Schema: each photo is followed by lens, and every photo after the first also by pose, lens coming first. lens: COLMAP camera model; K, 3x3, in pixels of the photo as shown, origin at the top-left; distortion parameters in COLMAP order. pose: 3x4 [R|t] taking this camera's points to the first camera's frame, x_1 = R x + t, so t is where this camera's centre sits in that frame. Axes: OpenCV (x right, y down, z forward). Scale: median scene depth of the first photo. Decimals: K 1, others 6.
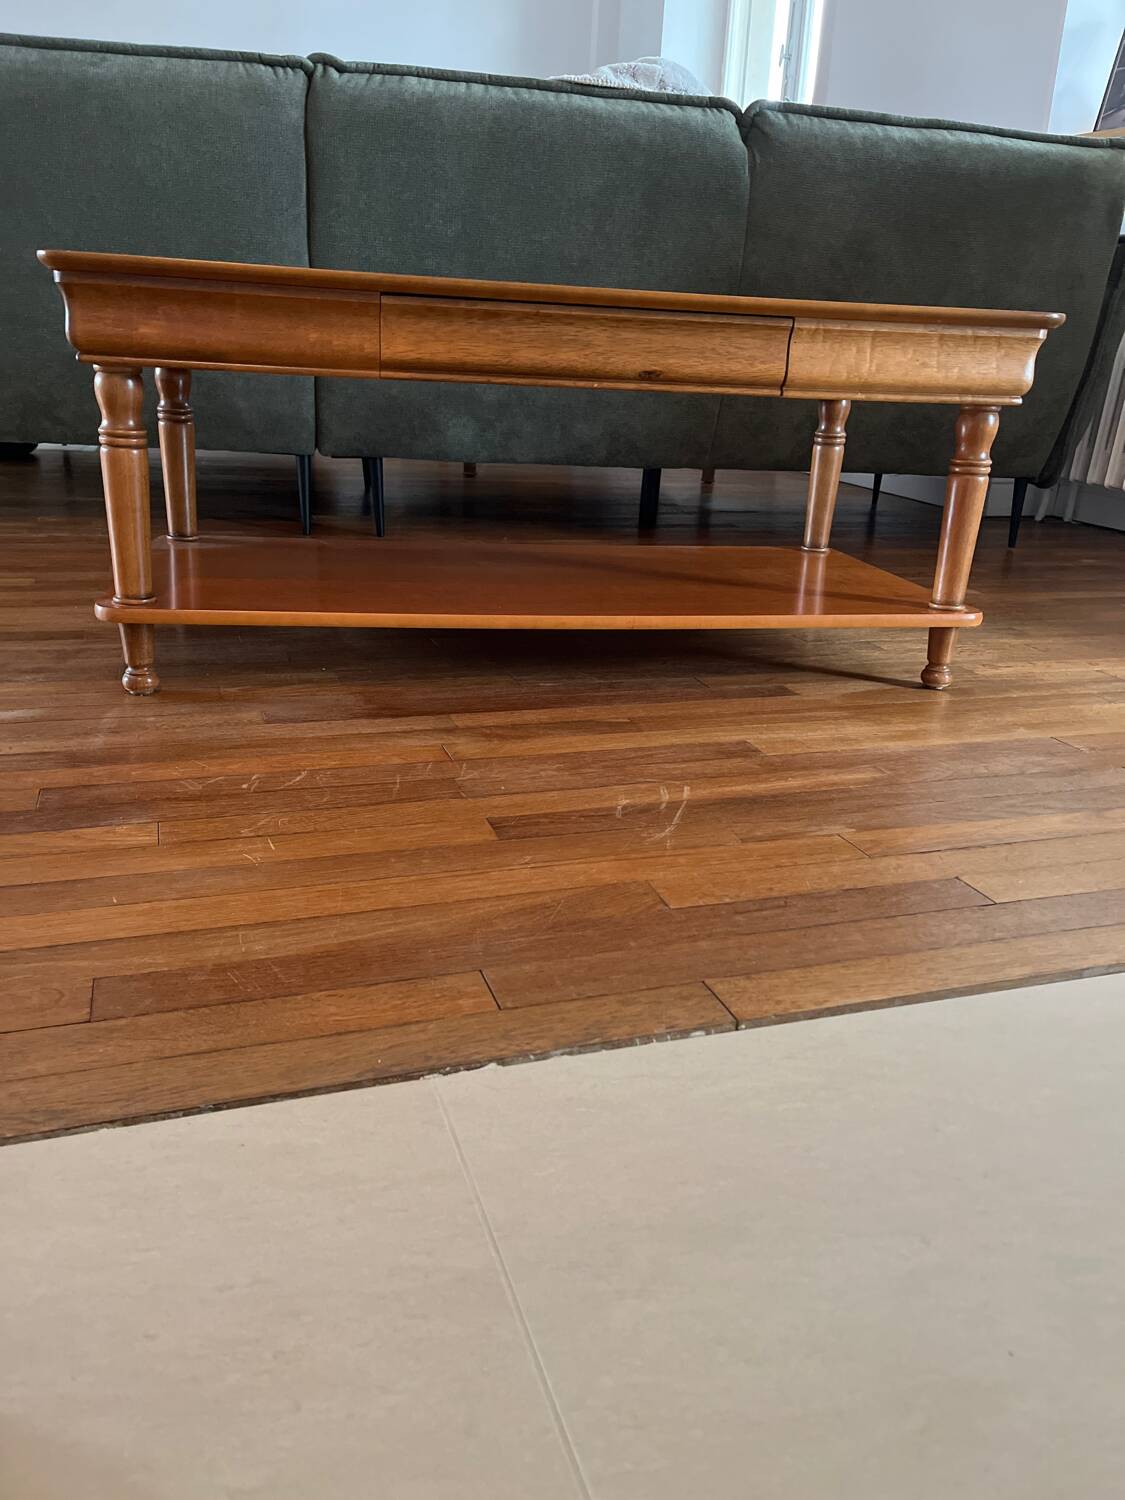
lens RADIAL K [[1147.8, 0, 564.1], [0, 1147.8, 753.2], [0, 0, 1]] dist [0.055449, -0.087517]
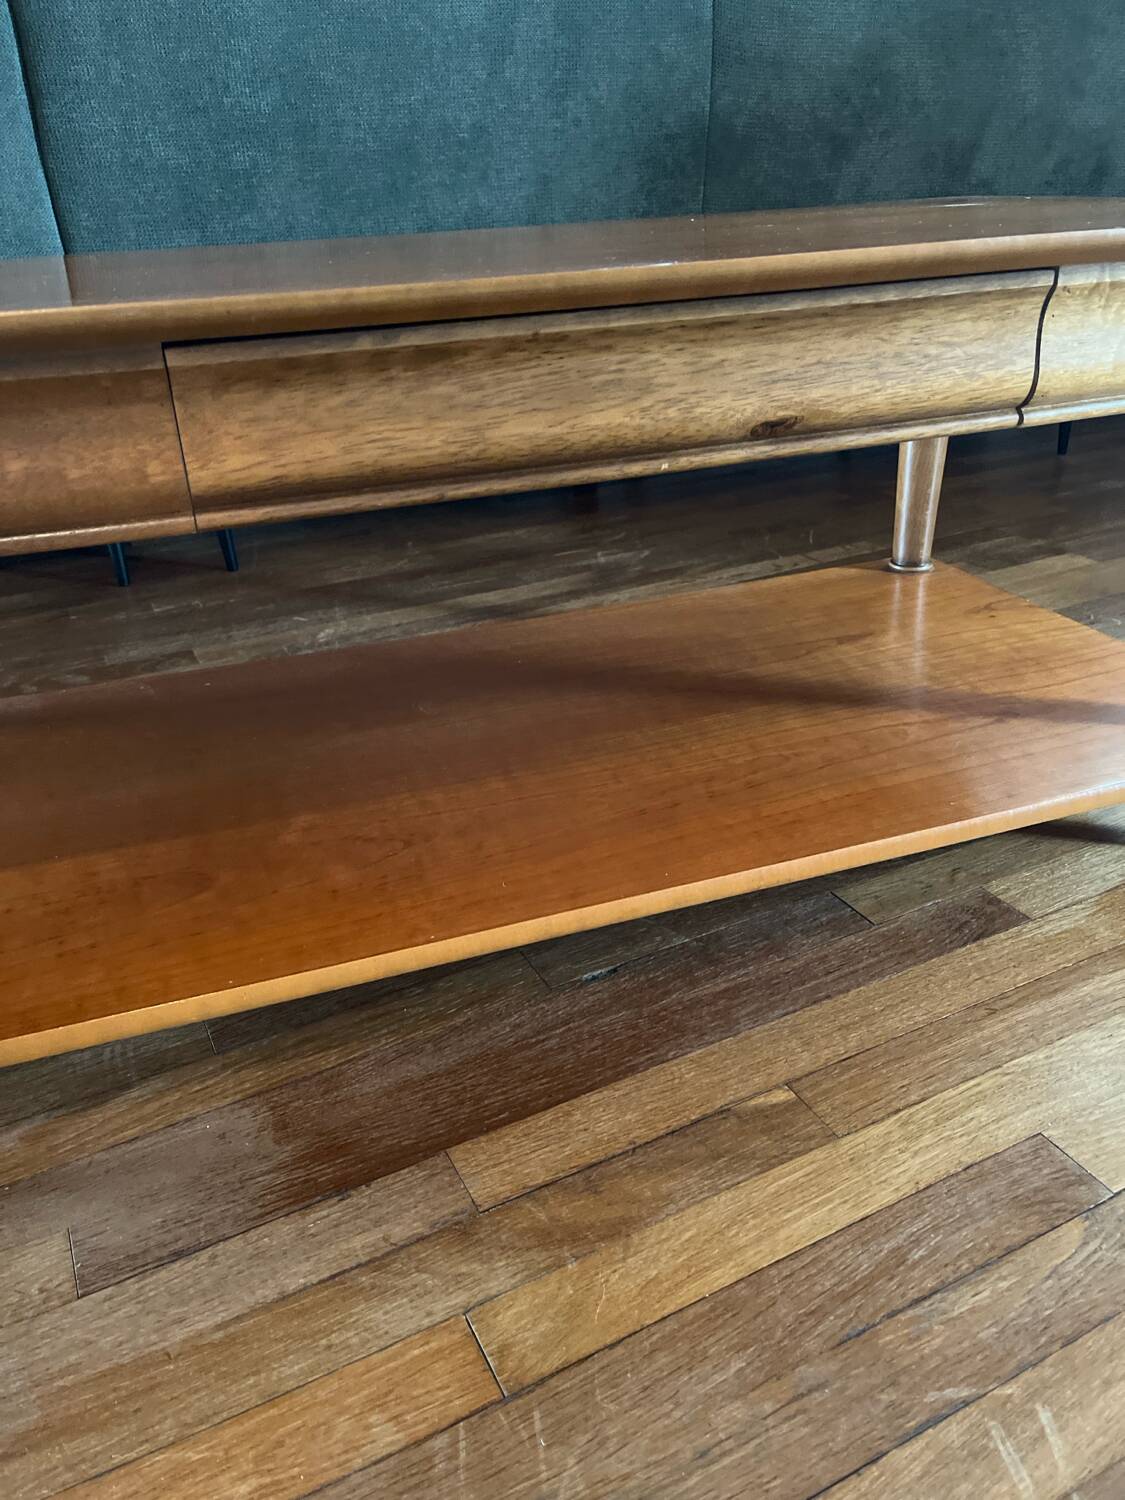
lens RADIAL K [[1147.8, 0, 555.3], [0, 1147.8, 755.0], [0, 0, 1]] dist [0.055449, -0.087517]
pose [[0.986435, -0.145549, 0.075905, -0.071057], [0.134937, 0.982293, 0.129969, -0.278220], [-0.093478, -0.117963, 0.988608, 0.542991]]
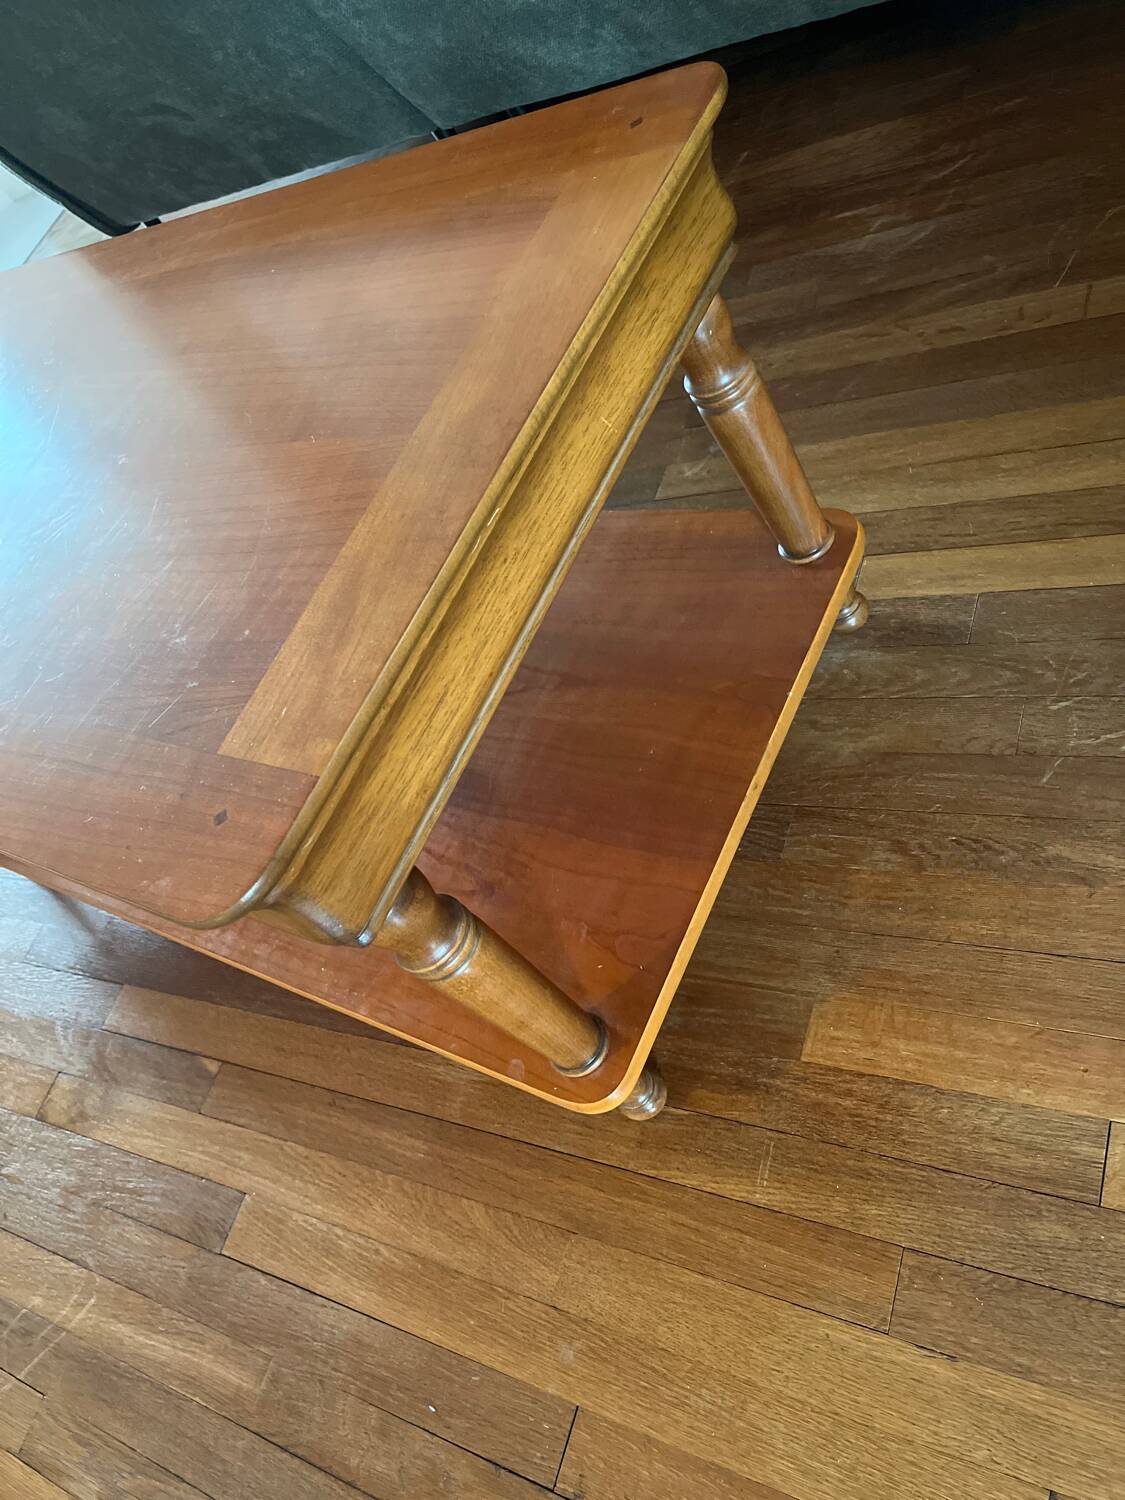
lens RADIAL K [[1147.8, 0, 556.0], [0, 1147.8, 769.5], [0, 0, 1]] dist [0.055449, -0.087517]
pose [[0.636666, 0.268925, -0.722728, 0.799199], [0.314081, 0.765529, 0.561532, -0.619946], [0.704279, -0.584504, 0.402922, 1.022474]]
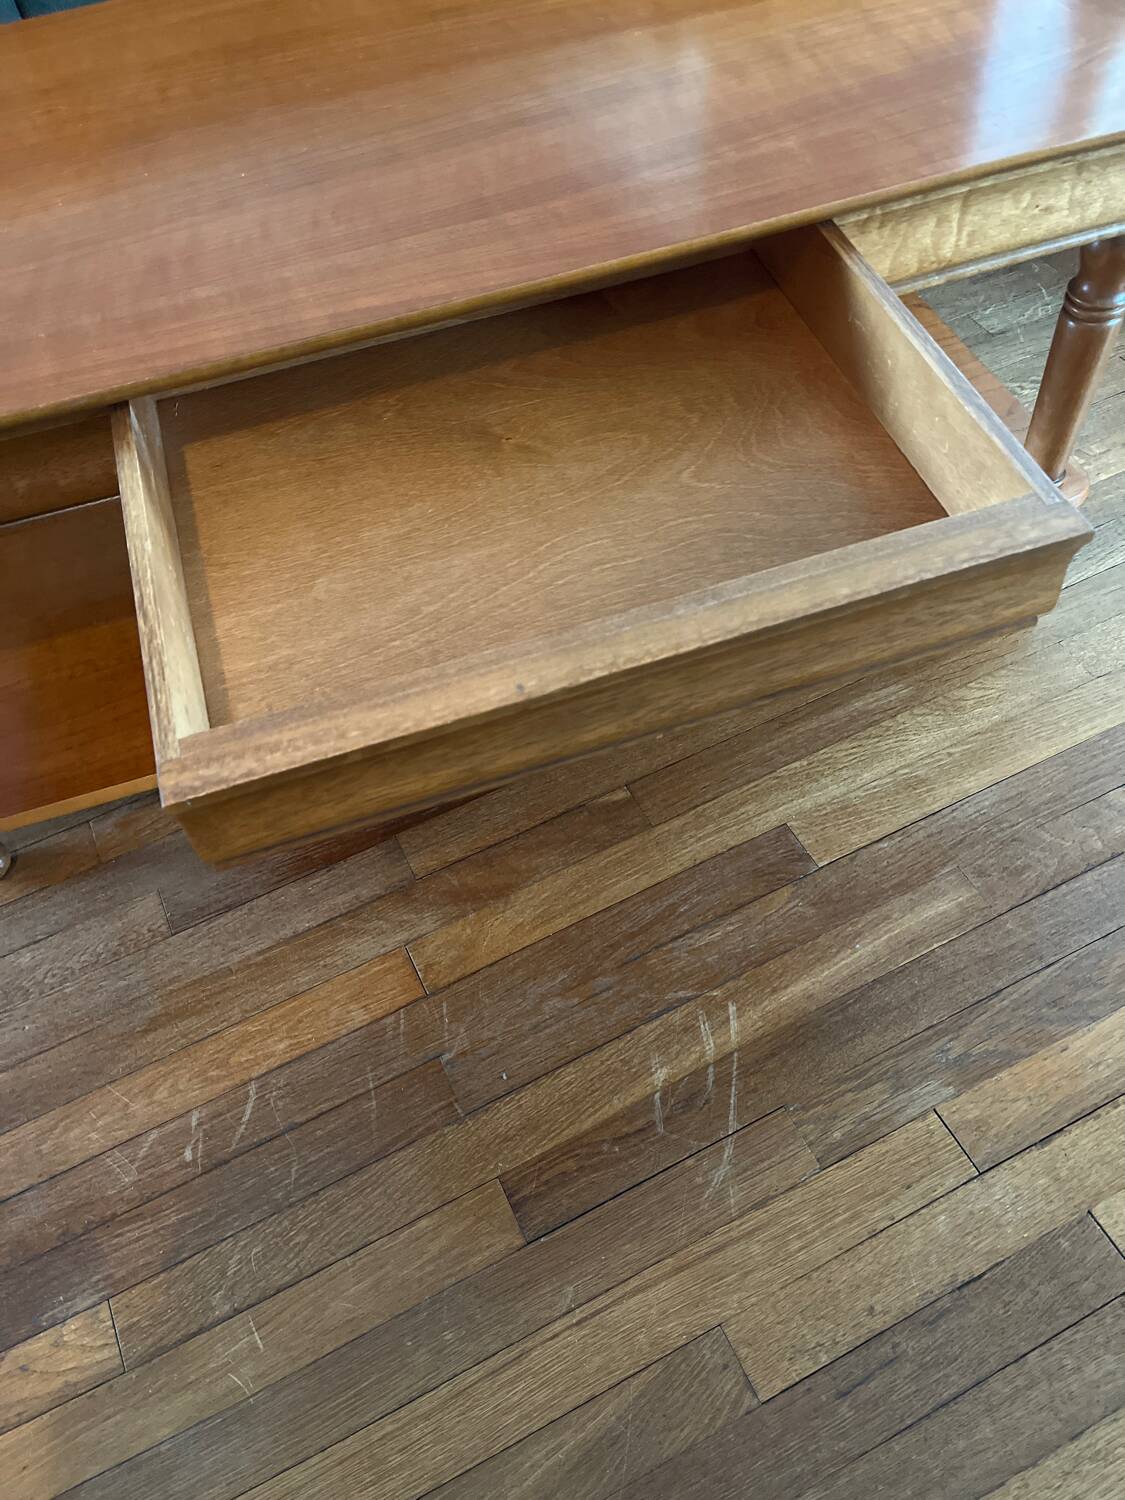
lens RADIAL K [[1147.8, 0, 562.9], [0, 1147.8, 762.2], [0, 0, 1]] dist [0.055449, -0.087517]
pose [[0.983852, -0.176705, -0.028458, 0.040922], [0.161650, 0.809023, 0.565112, -0.514841], [-0.076835, -0.560587, 0.824524, 0.408191]]
